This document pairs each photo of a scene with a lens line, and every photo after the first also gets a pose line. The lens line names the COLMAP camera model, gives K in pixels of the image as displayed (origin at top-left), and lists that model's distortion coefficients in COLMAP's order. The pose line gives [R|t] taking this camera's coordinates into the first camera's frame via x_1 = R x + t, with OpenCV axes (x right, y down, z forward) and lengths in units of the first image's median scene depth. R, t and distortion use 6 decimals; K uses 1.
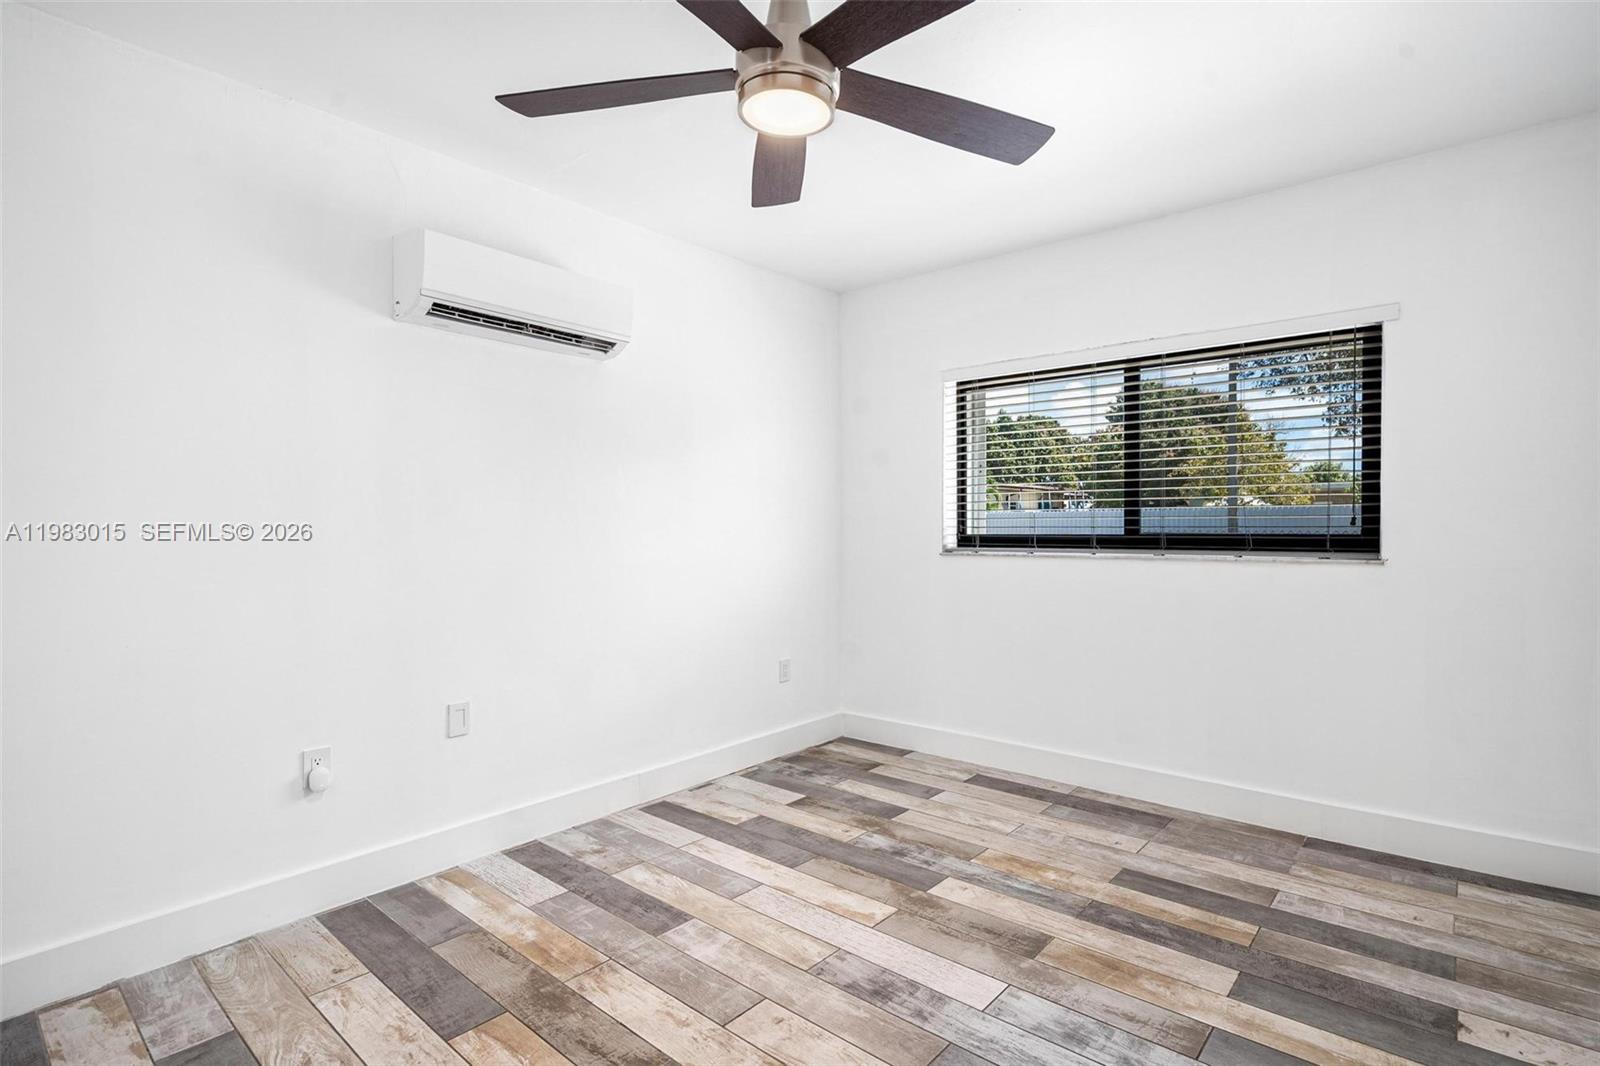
lens RADIAL K [[761.8, 0, 775.7], [0, 761.8, 526.2], [0, 0, 1]] dist [-0.007413, 0.002221]
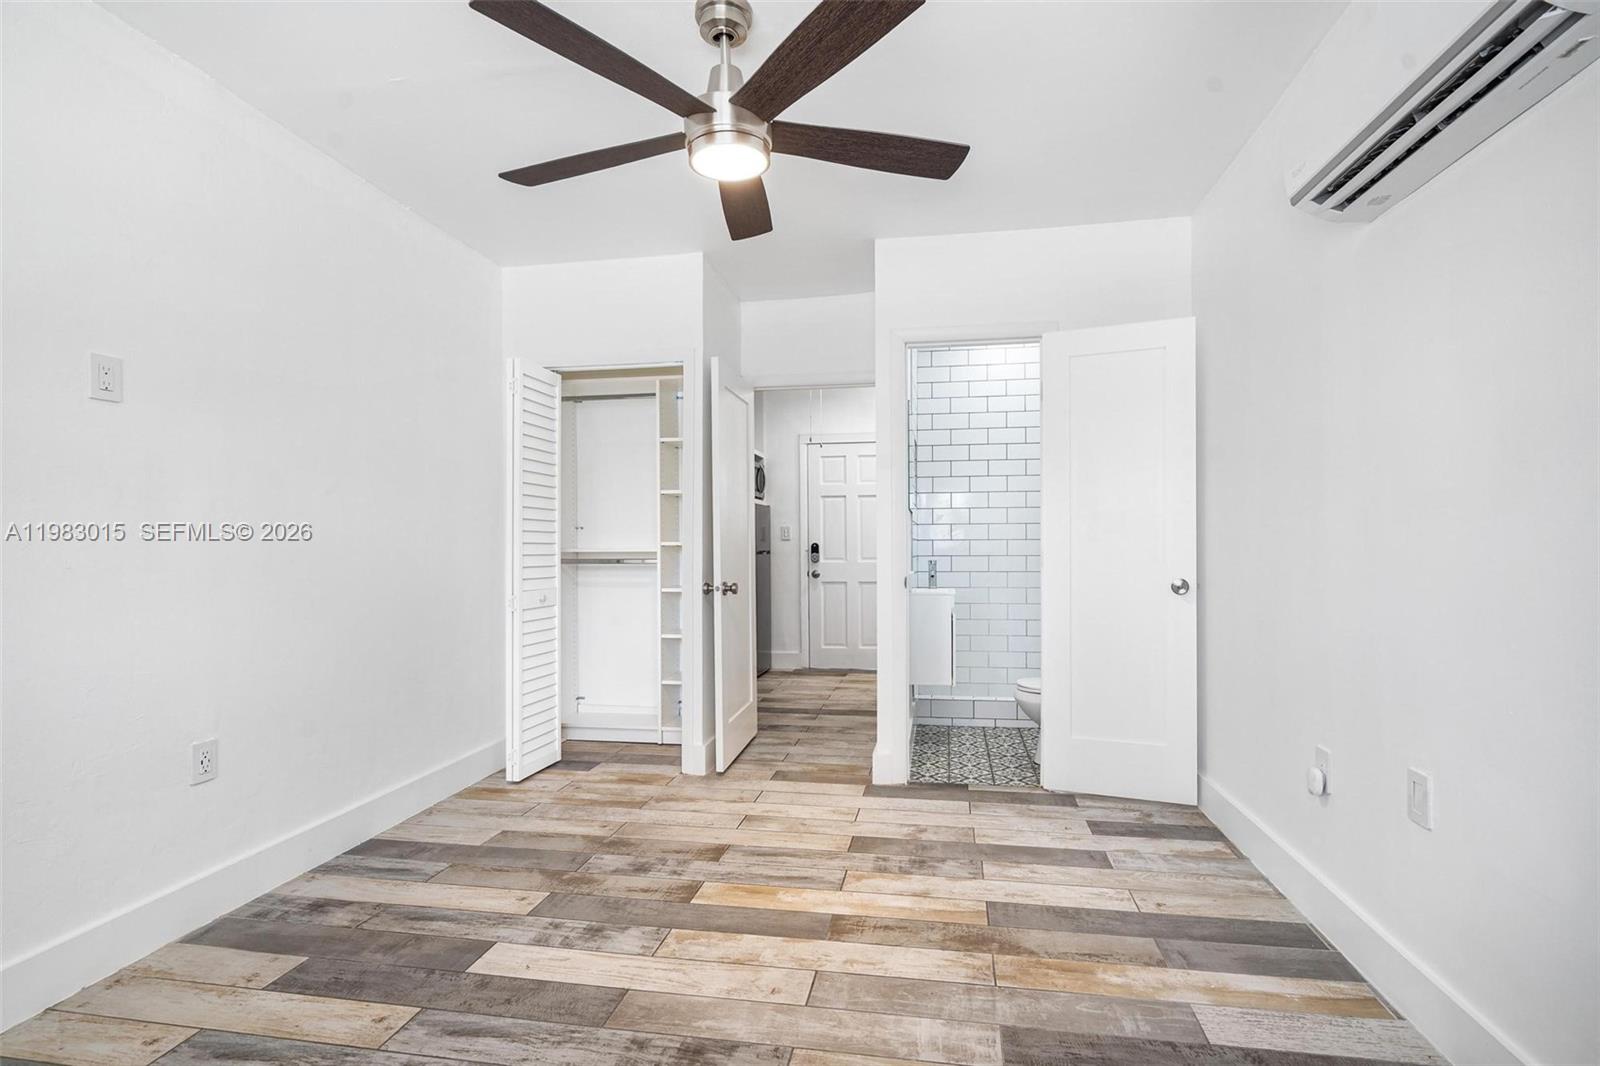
lens RADIAL K [[761.8, 0, 834.2], [0, 761.8, 528.9], [0, 0, 1]] dist [-0.007413, 0.002221]
pose [[-0.823722, -0.004429, -0.566977, 0.371252], [0.012190, 0.999600, -0.025520, 0.047073], [0.566864, -0.027933, -0.823338, 1.367656]]
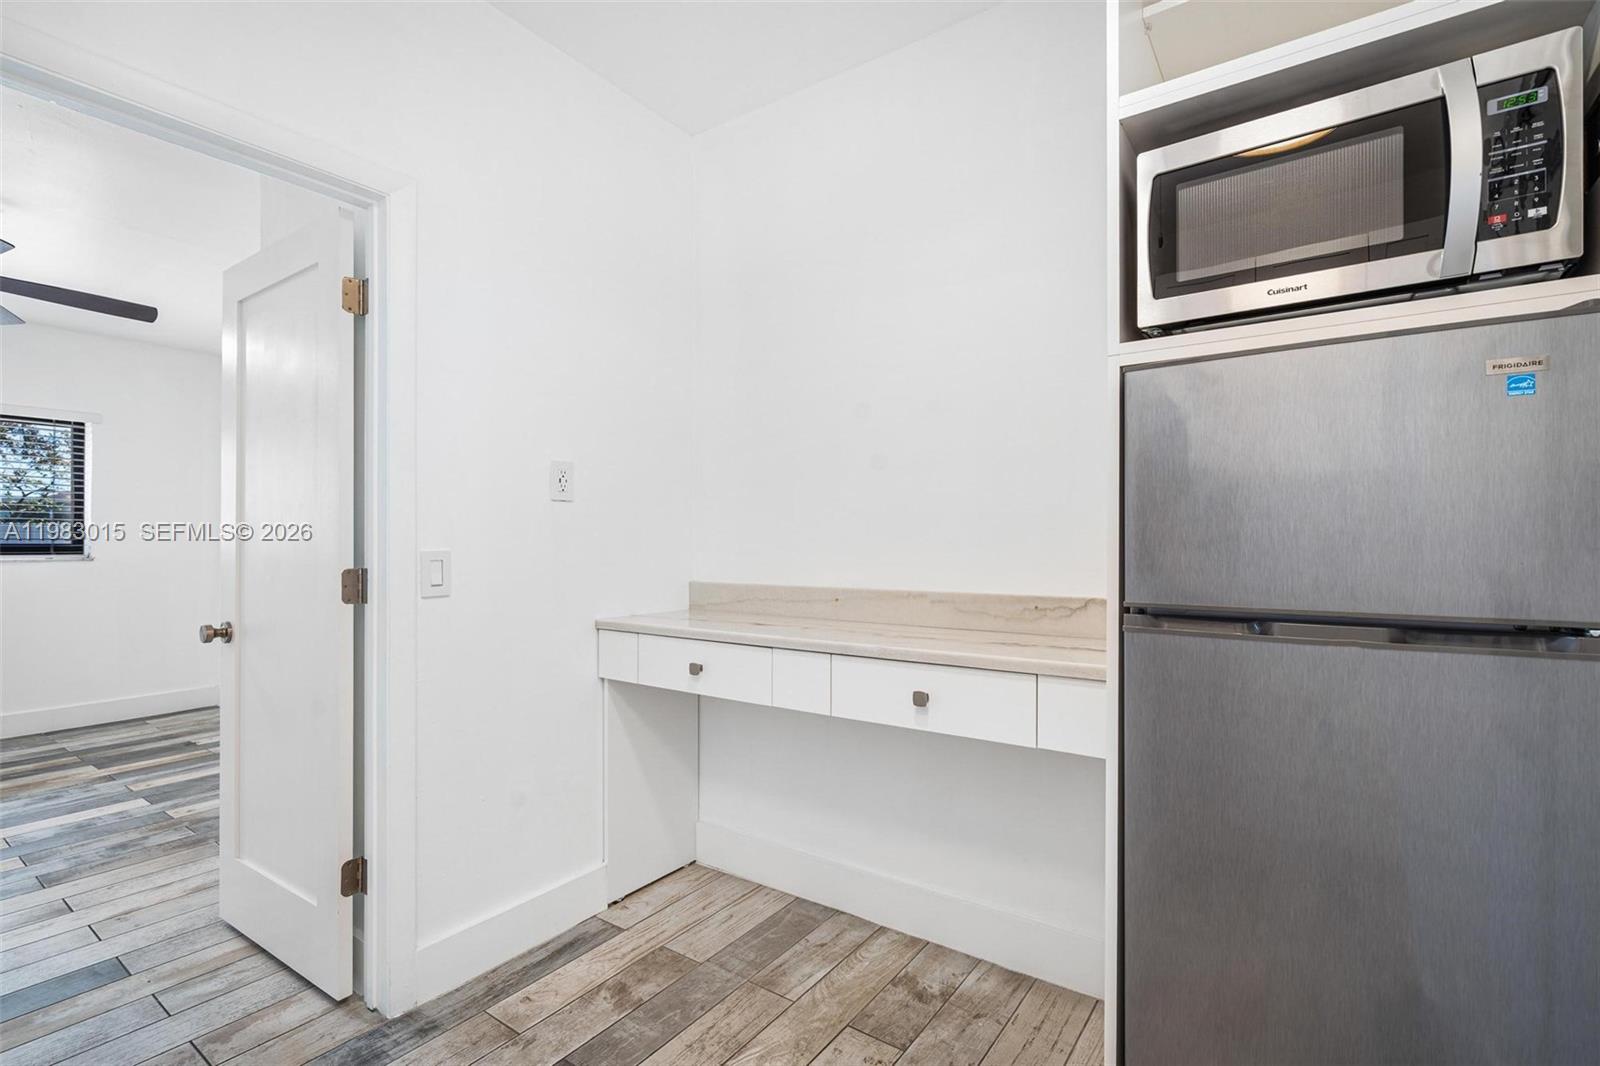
lens RADIAL K [[761.8, 0, 844.5], [0, 761.8, 542.8], [0, 0, 1]] dist [-0.007413, 0.002221]
pose [[-0.126669, 0.008352, 0.991910, -1.254779], [-0.003776, 0.999953, -0.008902, 0.016555], [-0.991938, -0.004873, -0.126631, -0.541322]]
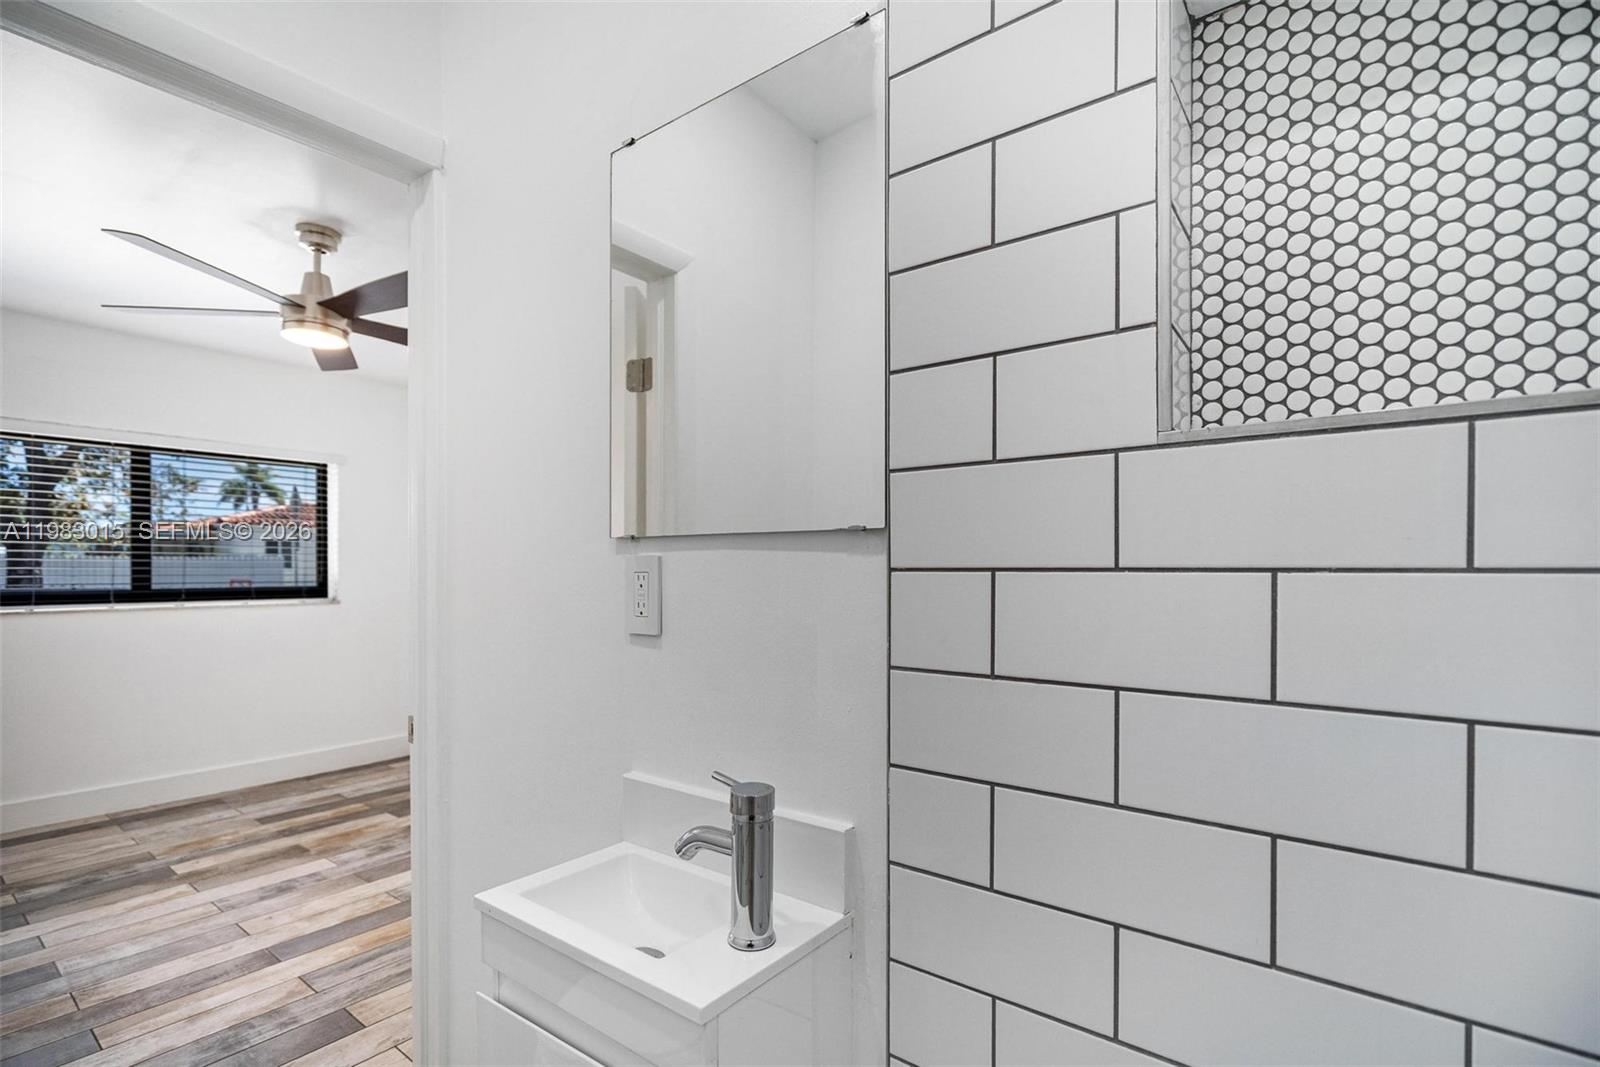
lens RADIAL K [[761.8, 0, 846.2], [0, 761.8, 583.8], [0, 0, 1]] dist [-0.007413, 0.002221]
pose [[-0.103133, -0.006959, 0.994643, -1.161828], [-0.002608, 0.999974, 0.006726, -0.019147], [-0.994664, -0.001900, -0.103149, 0.013075]]
